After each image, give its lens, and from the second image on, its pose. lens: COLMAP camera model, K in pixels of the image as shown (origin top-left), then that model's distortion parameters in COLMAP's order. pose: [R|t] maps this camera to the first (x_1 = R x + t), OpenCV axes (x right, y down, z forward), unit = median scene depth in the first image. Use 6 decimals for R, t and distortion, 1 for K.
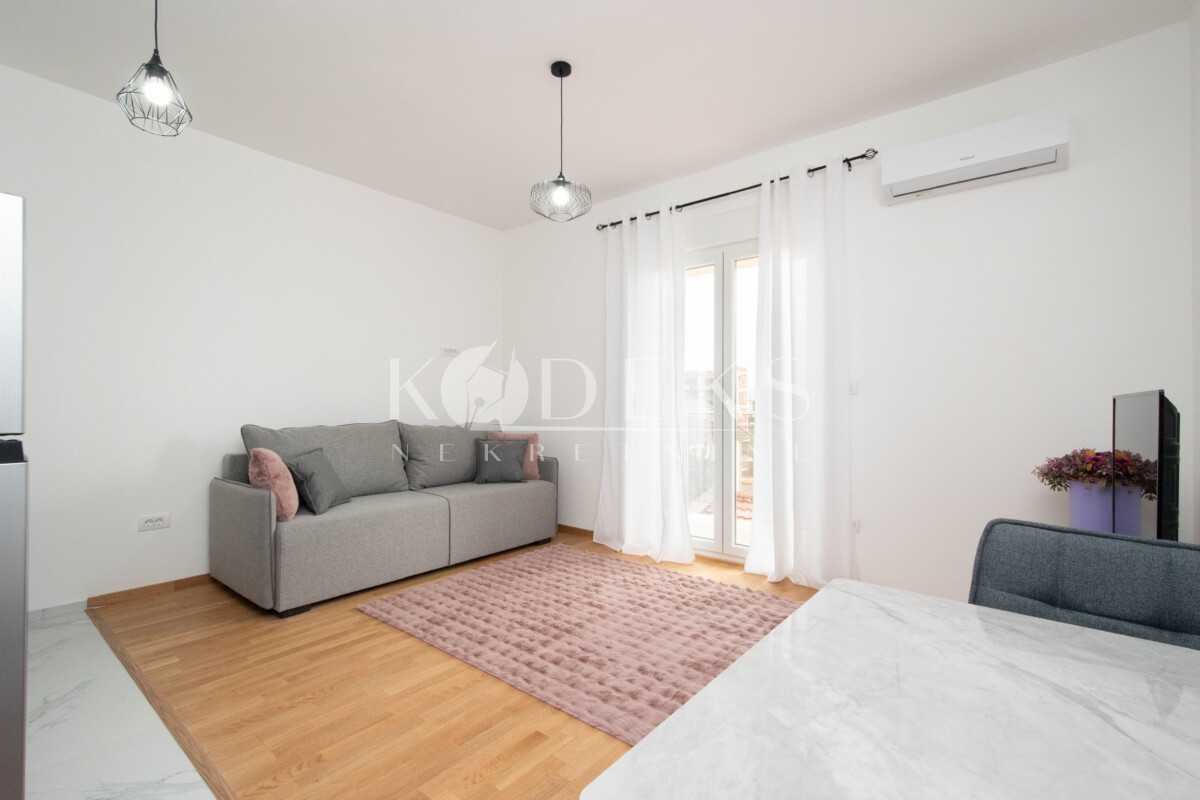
lens RADIAL K [[531.0, 0, 603.8], [0, 531.0, 399.0], [0, 0, 1]] dist [0.001822, 0.000035]
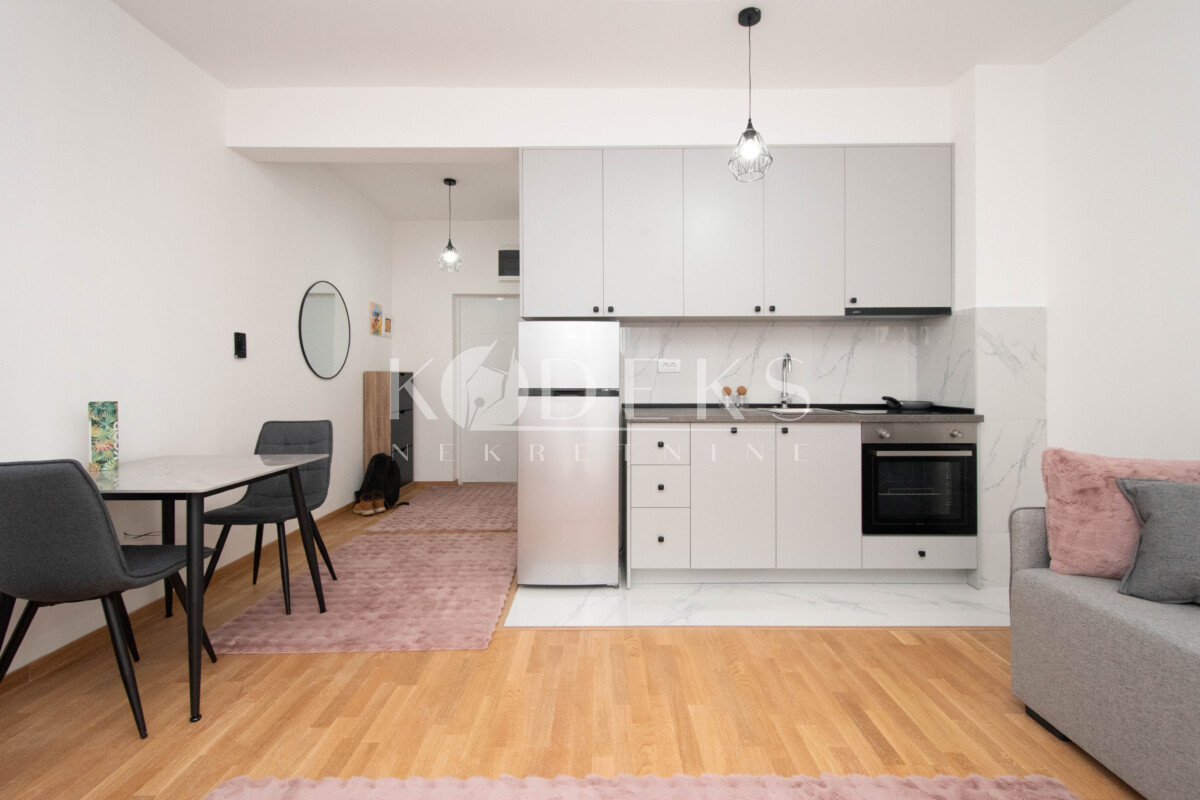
lens RADIAL K [[526.7, 0, 596.4], [0, 526.7, 379.7], [0, 0, 1]] dist [0.001158, -0.000190]
pose [[-0.777675, 0.002136, -0.628663, 0.213624], [0.006263, 0.999971, -0.004351, 0.009013], [0.628635, -0.007321, -0.777666, 1.230333]]
